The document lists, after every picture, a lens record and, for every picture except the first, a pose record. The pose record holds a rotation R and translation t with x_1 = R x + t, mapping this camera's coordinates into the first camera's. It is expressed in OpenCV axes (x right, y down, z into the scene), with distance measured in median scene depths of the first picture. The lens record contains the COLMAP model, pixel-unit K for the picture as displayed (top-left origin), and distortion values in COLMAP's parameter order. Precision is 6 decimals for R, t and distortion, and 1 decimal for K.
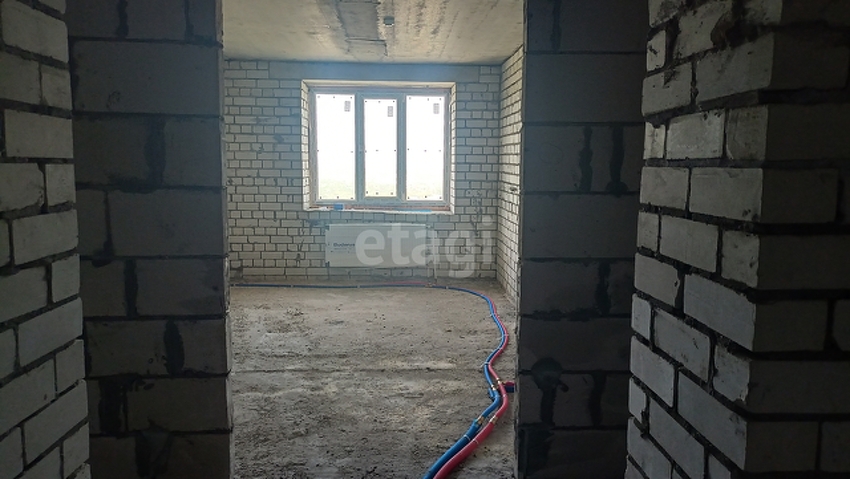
lens RADIAL K [[620.5, 0, 425.0], [0, 620.5, 239.5], [0, 0, 1]] dist [0.080751, -0.128579]
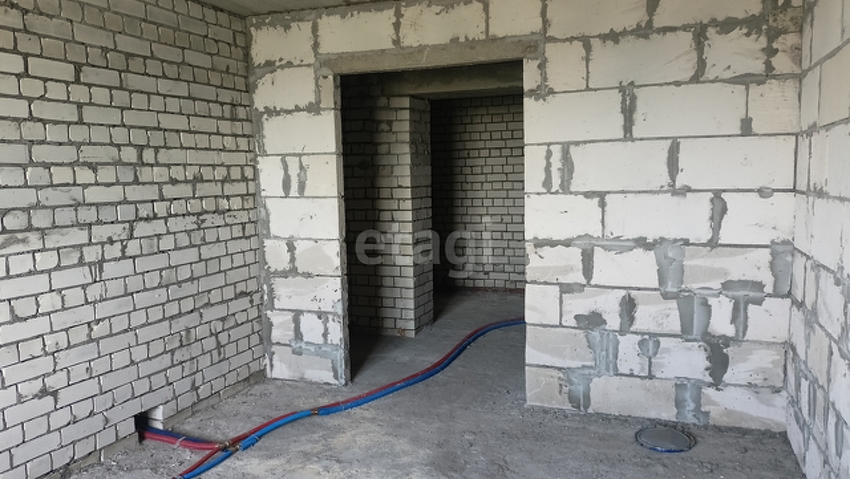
lens RADIAL K [[620.5, 0, 425.0], [0, 620.5, 239.5], [0, 0, 1]] dist [0.080751, -0.128579]
pose [[-0.906028, -0.037741, 0.421532, -0.518505], [0.064004, 0.972341, 0.224625, -0.234836], [-0.418351, 0.230496, -0.878552, 1.728659]]
